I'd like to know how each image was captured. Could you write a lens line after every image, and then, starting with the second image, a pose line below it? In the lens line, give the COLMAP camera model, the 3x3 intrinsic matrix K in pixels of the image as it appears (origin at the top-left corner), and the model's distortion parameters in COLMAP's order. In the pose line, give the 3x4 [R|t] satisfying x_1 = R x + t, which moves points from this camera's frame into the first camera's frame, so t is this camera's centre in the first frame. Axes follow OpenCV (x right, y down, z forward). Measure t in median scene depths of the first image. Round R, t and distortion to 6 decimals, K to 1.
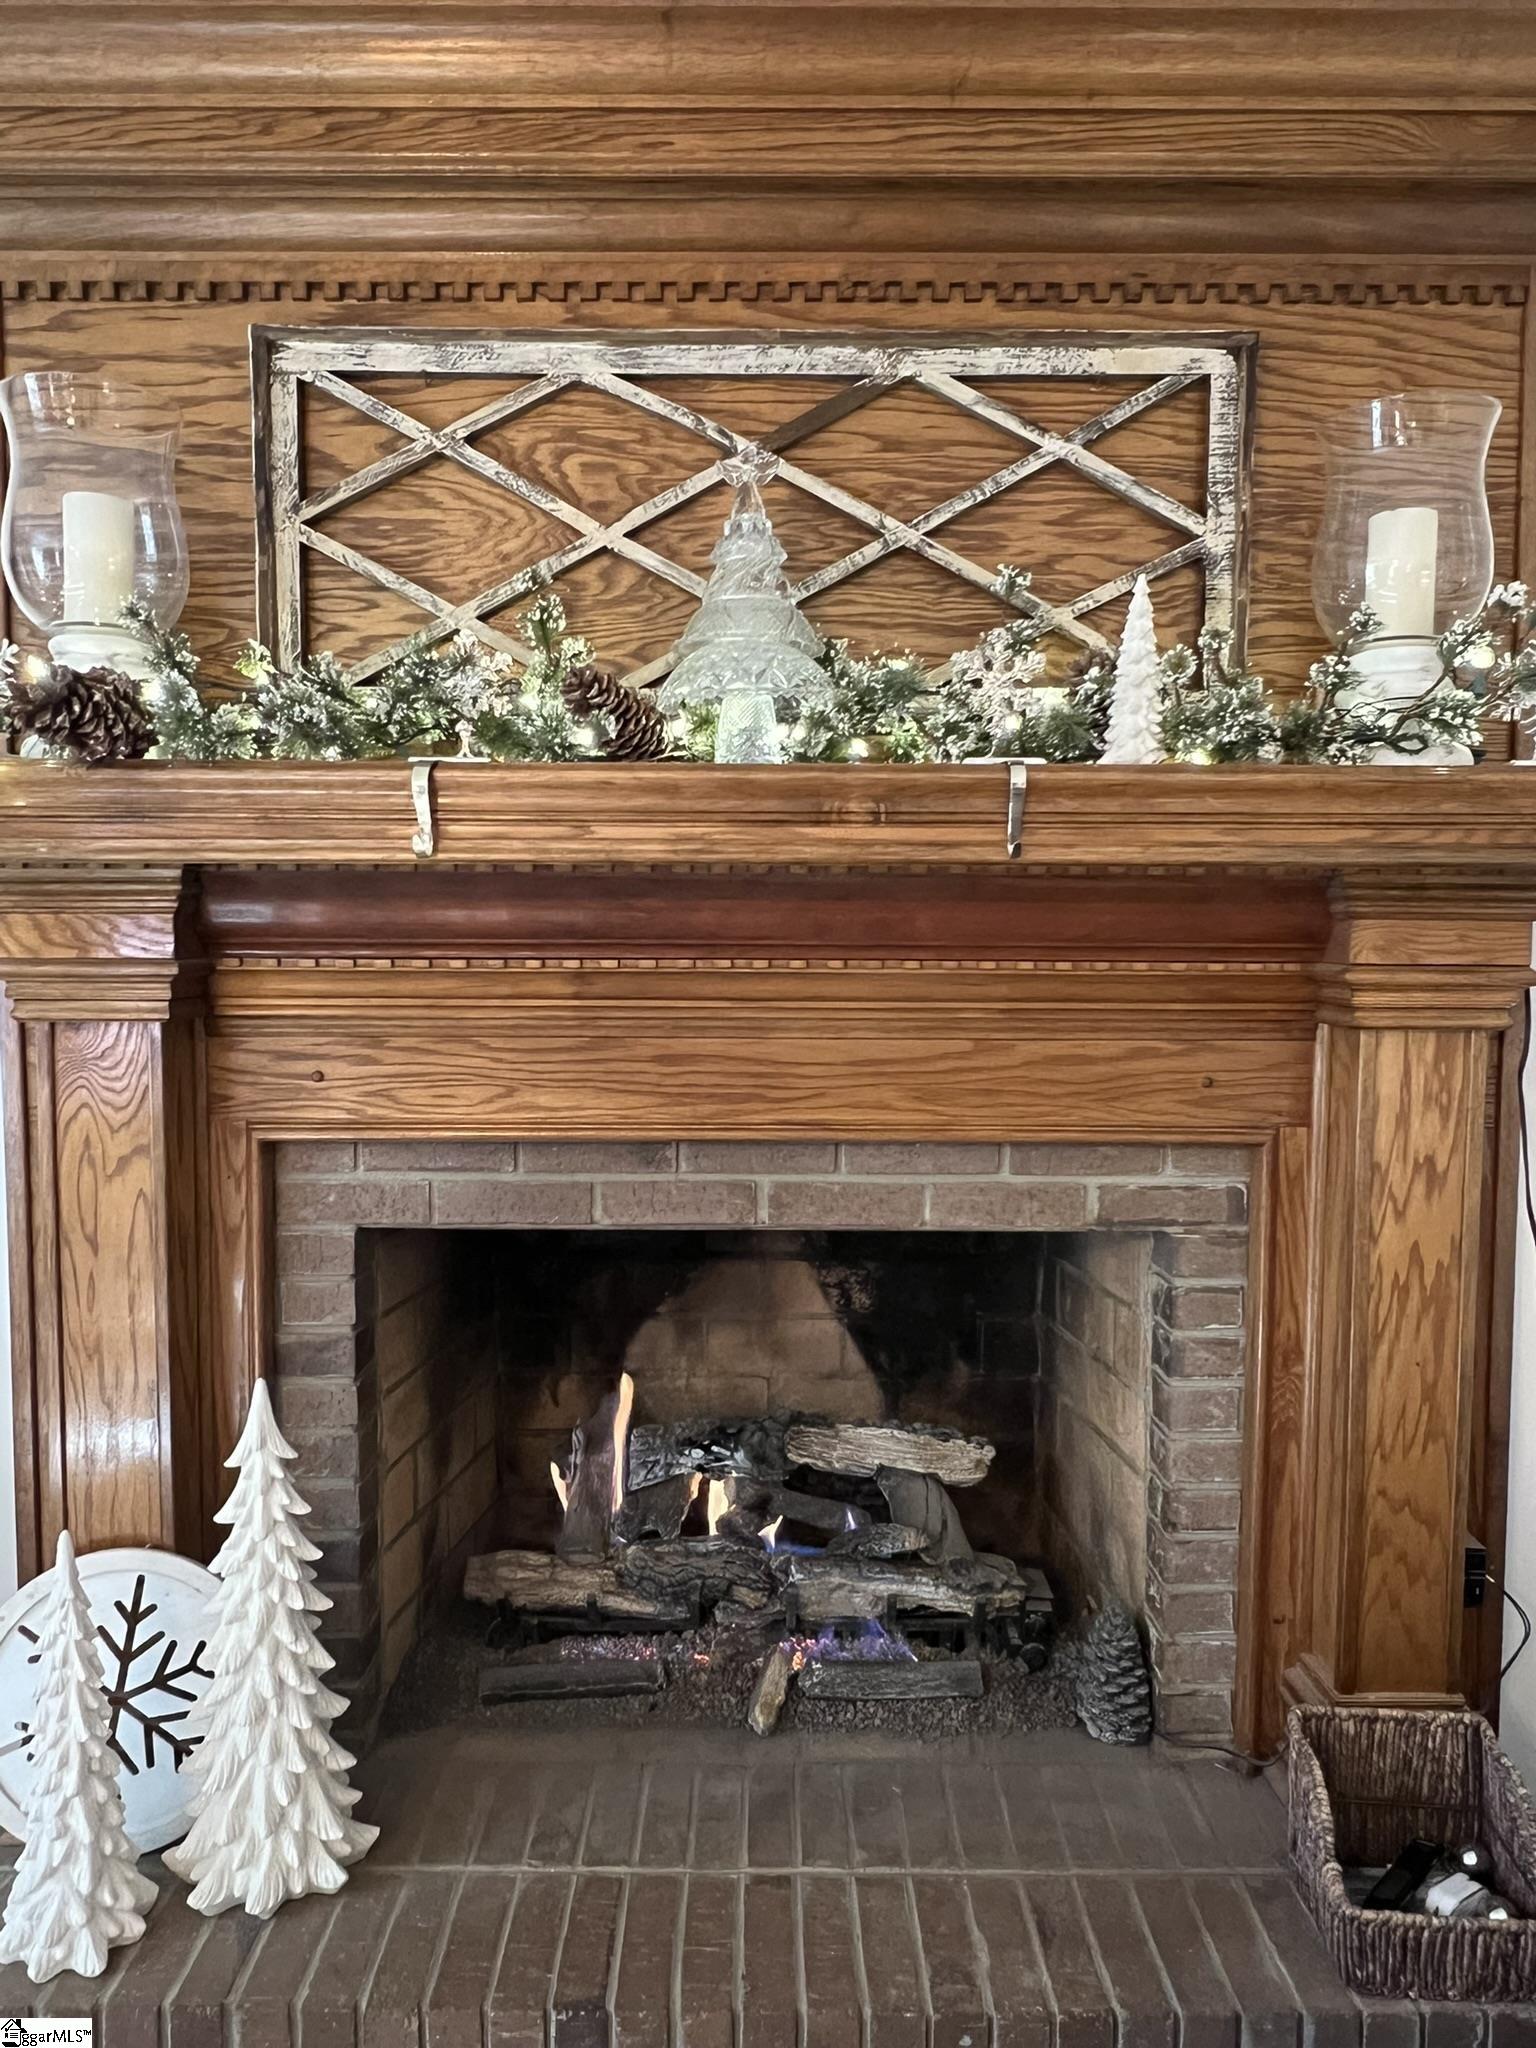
lens RADIAL K [[1365.7, 0, 762.8], [0, 1365.7, 1027.5], [0, 0, 1]] dist [0.011182, 0.001180]
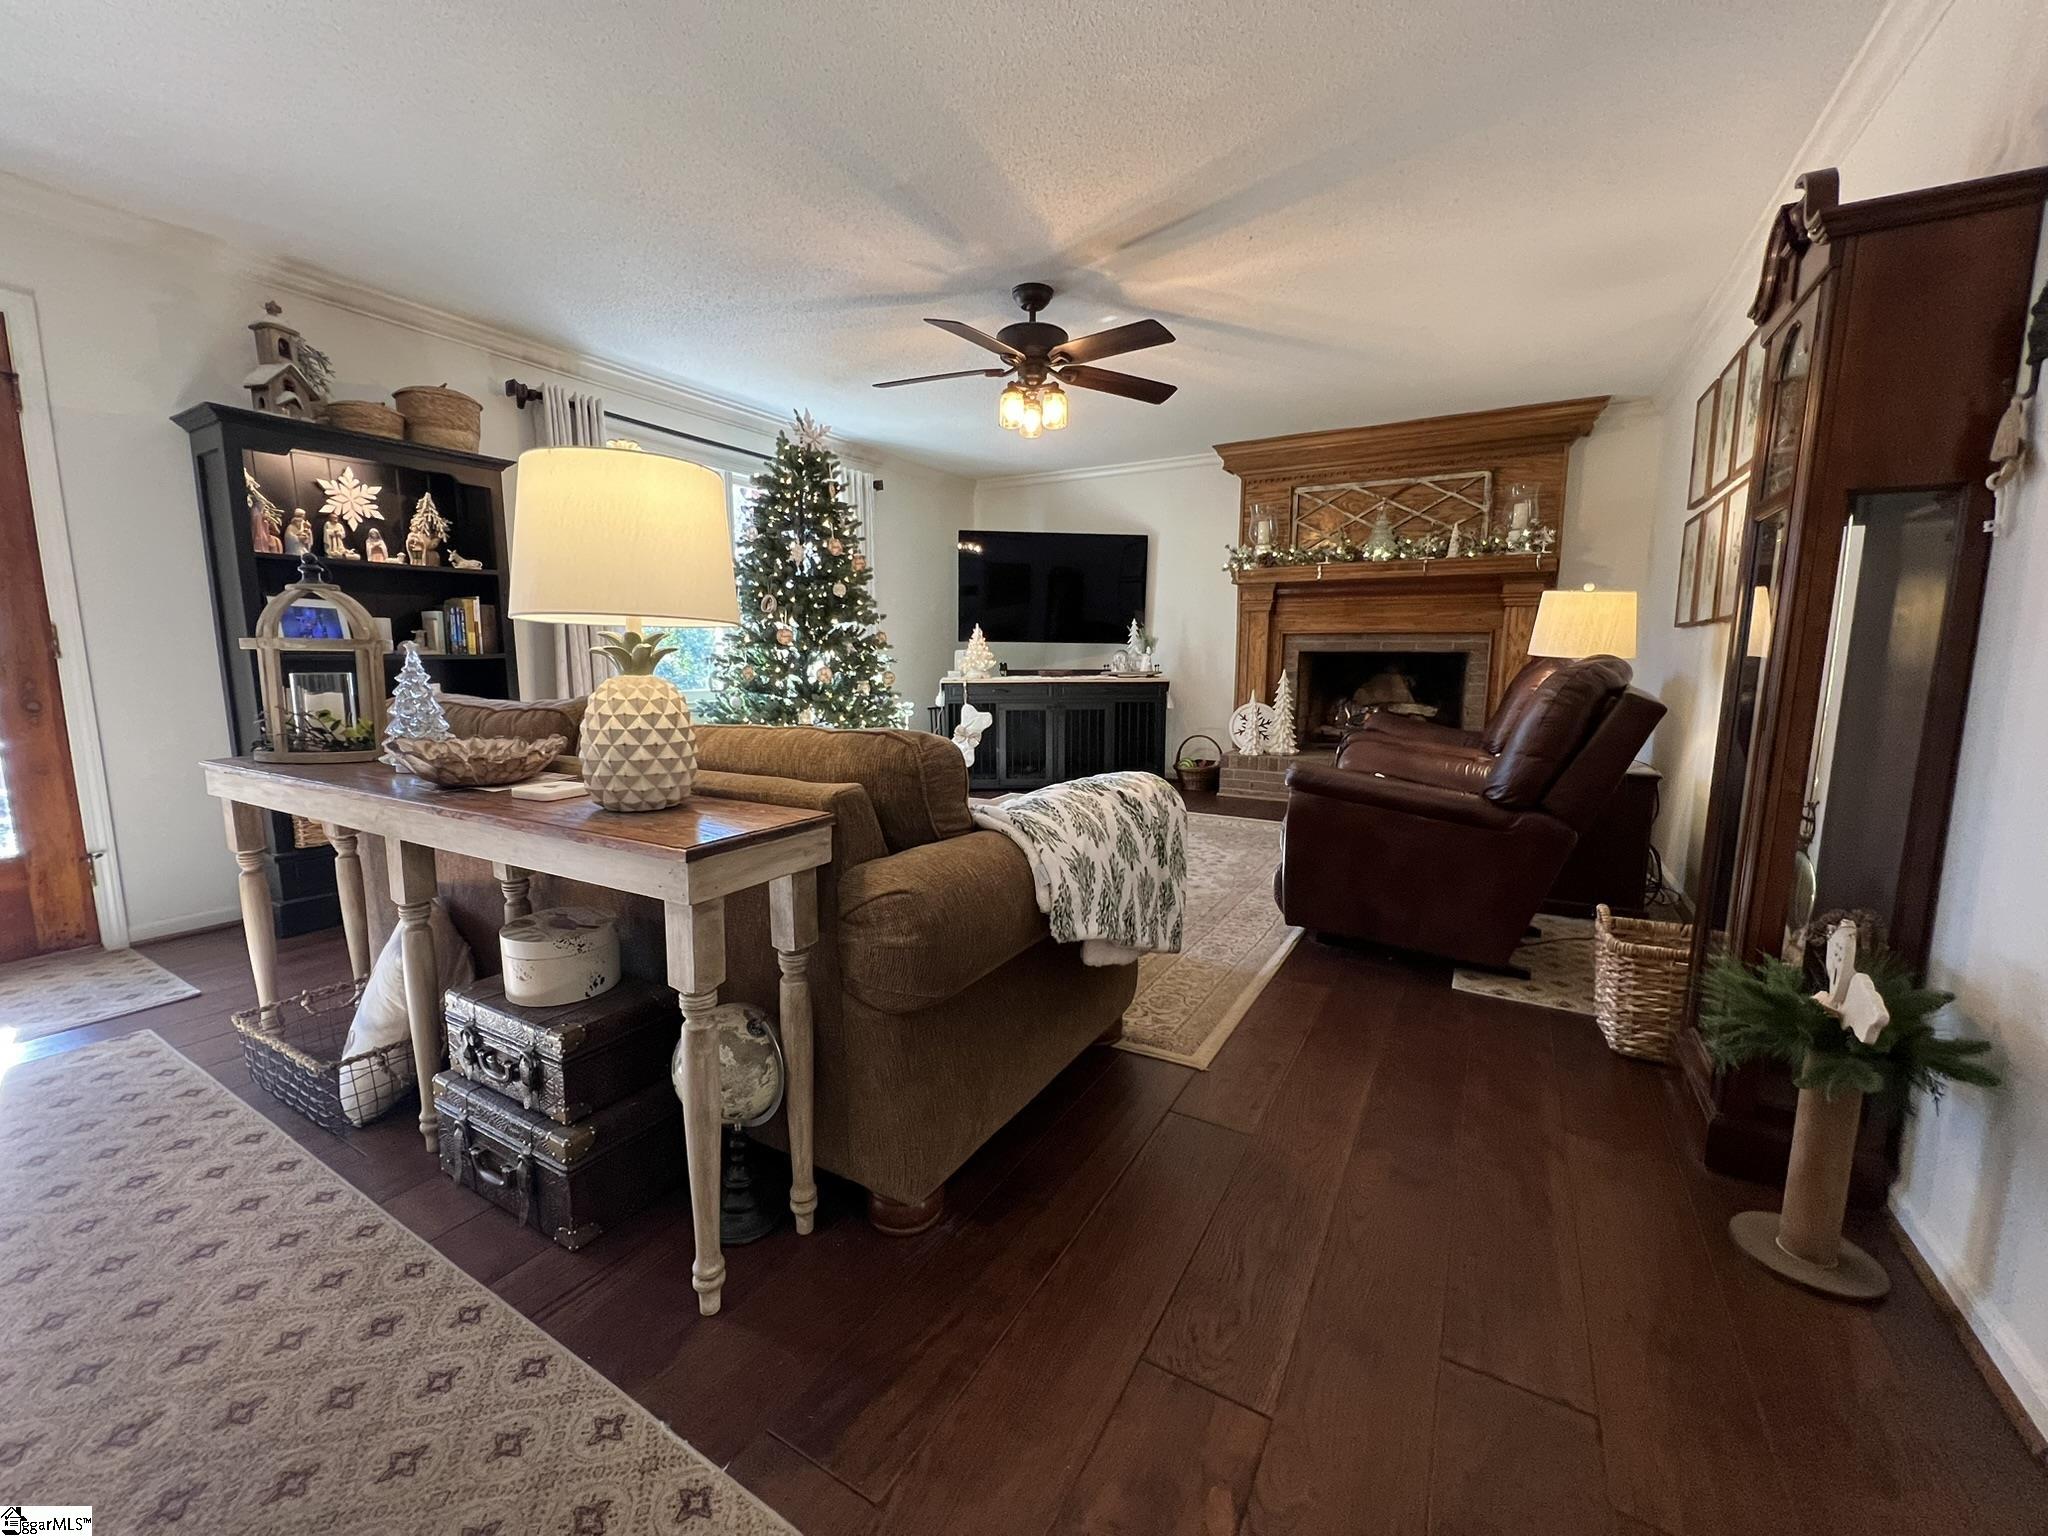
lens RADIAL K [[819.8, 0, 1017.8], [0, 819.8, 764.1], [0, 0, 1]] dist [-0.003939, -0.000143]
pose [[0.862508, 0.067189, -0.501563, 0.422596], [-0.026696, 0.995808, 0.087491, 0.360508], [0.505339, -0.062072, 0.860686, -2.523319]]
